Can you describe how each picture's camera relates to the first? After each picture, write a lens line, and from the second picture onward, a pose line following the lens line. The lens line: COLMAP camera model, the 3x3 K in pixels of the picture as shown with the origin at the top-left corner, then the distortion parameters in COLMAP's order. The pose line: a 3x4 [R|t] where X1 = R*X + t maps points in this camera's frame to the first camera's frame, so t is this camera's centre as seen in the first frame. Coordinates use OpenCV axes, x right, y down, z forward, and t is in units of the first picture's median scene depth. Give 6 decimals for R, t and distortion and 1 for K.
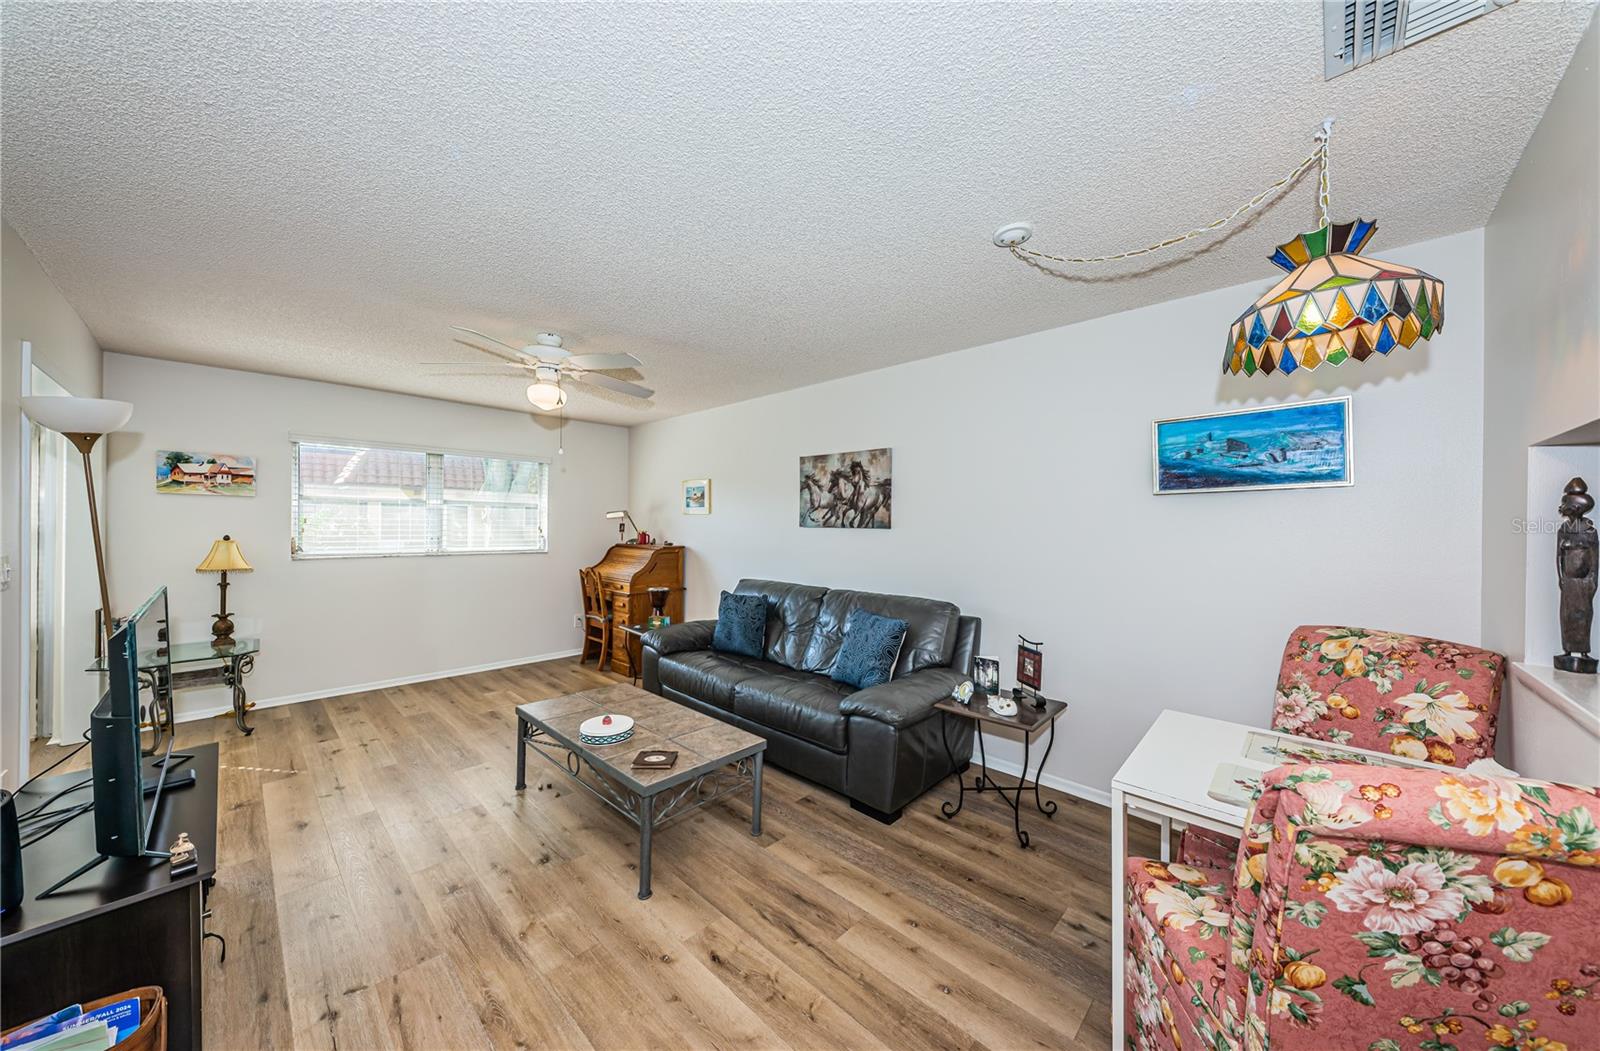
lens RADIAL K [[549.3, 0, 801.6], [0, 549.3, 522.7], [0, 0, 1]] dist [-0.000100, -0.000105]
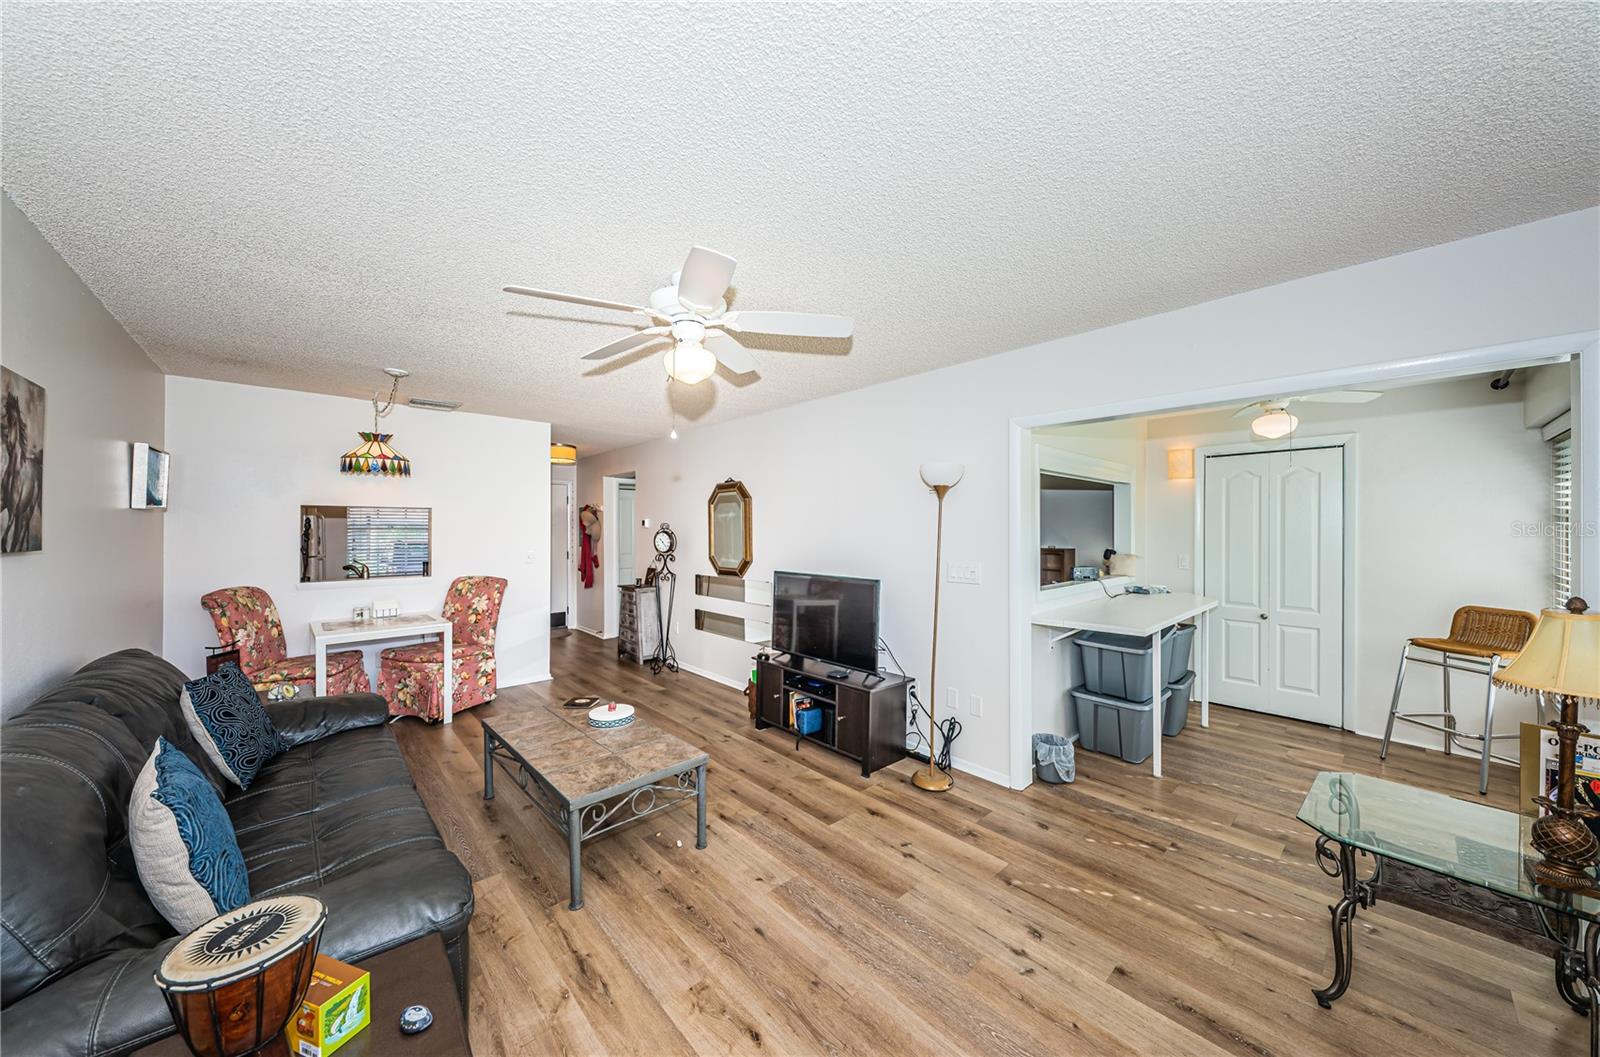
lens RADIAL K [[549.3, 0, 787.3], [0, 549.3, 533.7], [0, 0, 1]] dist [-0.000100, -0.000105]
pose [[-0.996024, -0.012424, 0.088211, -0.618062], [-0.011845, 0.999905, 0.007075, -0.017872], [-0.088290, 0.006002, -0.996077, 1.594522]]
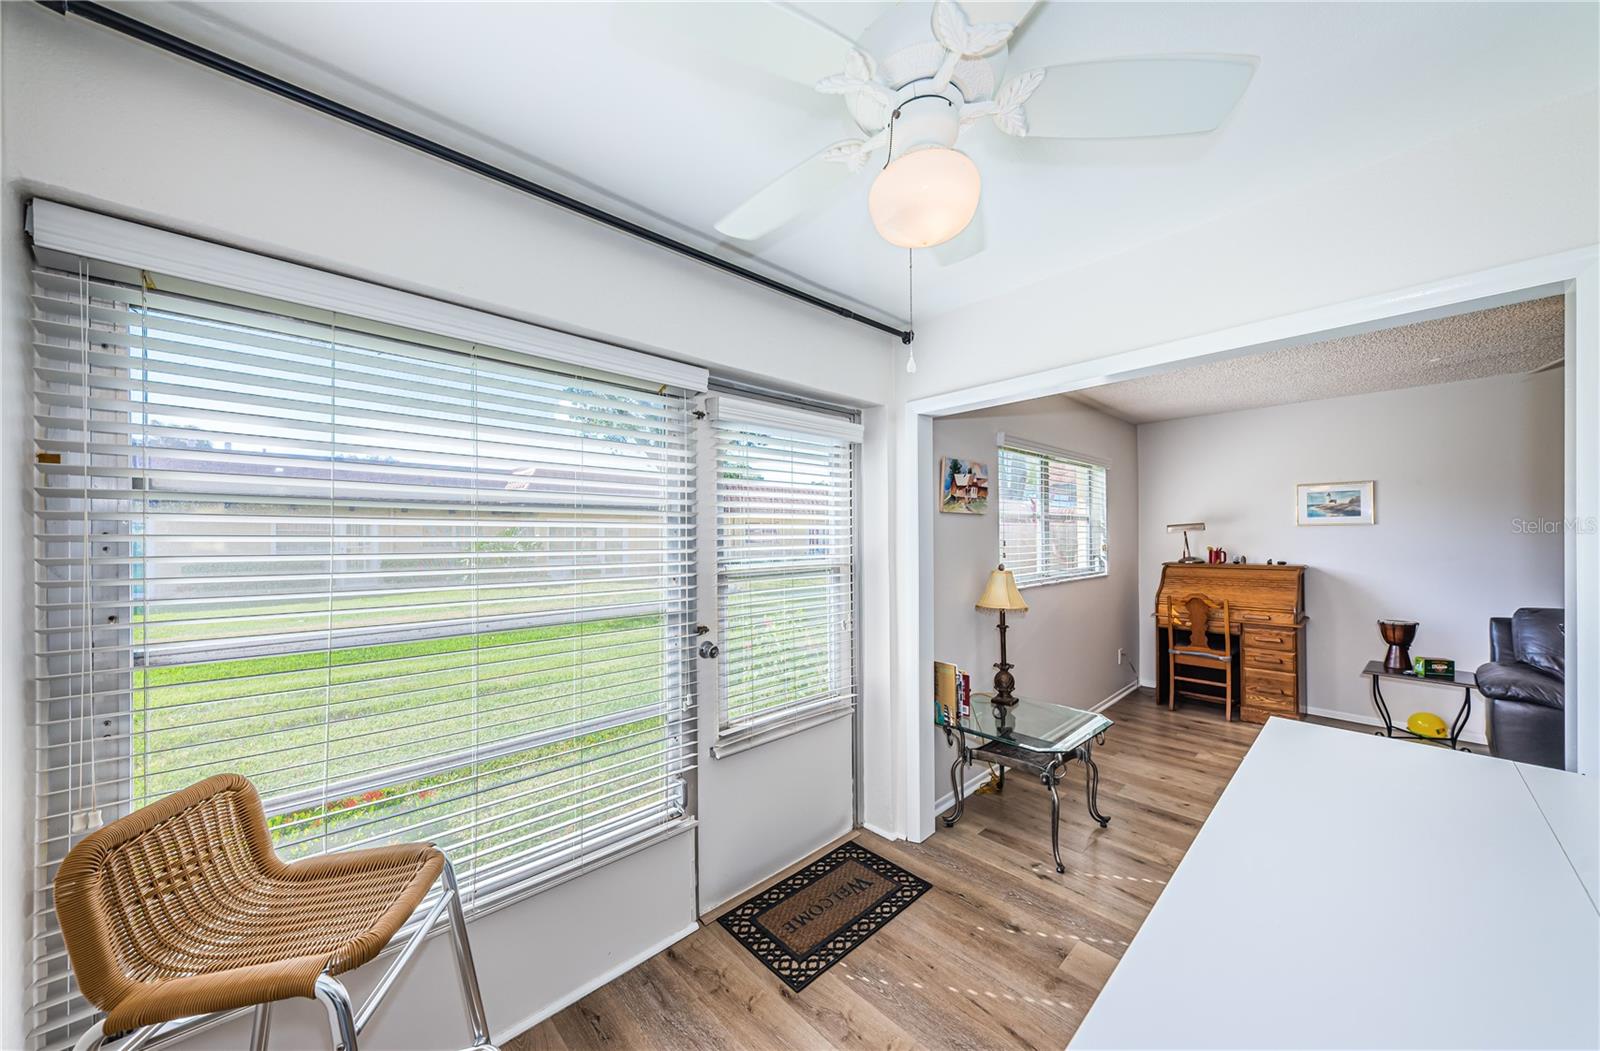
lens RADIAL K [[549.3, 0, 794.1], [0, 549.3, 533.1], [0, 0, 1]] dist [-0.000100, -0.000105]
pose [[0.997372, -0.020603, -0.069460, -1.455053], [0.020558, 0.999788, -0.001355, -0.030127], [0.069473, -0.000077, 0.997584, 0.220559]]
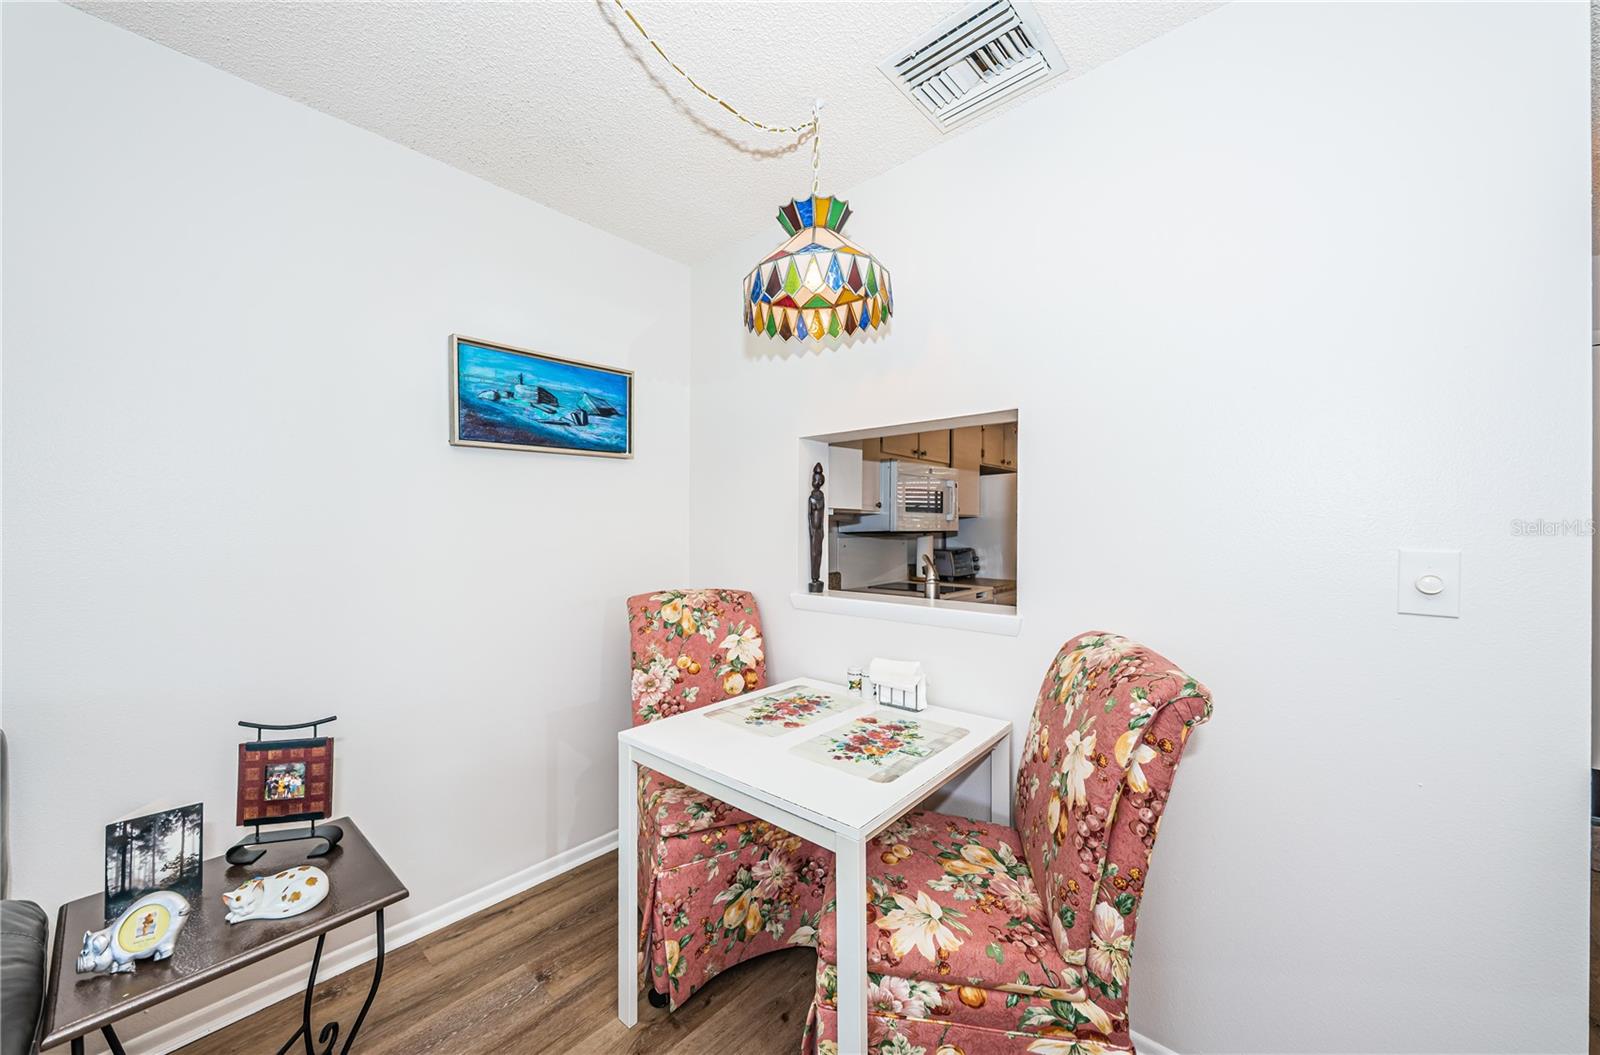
lens RADIAL K [[582.6, 0, 786.7], [0, 582.6, 531.8], [0, 0, 1]] dist [0.012292, -0.000595]
pose [[-0.017011, -0.018651, 0.999681, -0.074301], [-0.003532, 0.999821, 0.018593, 0.033564], [-0.999849, -0.003214, -0.017074, 0.479312]]
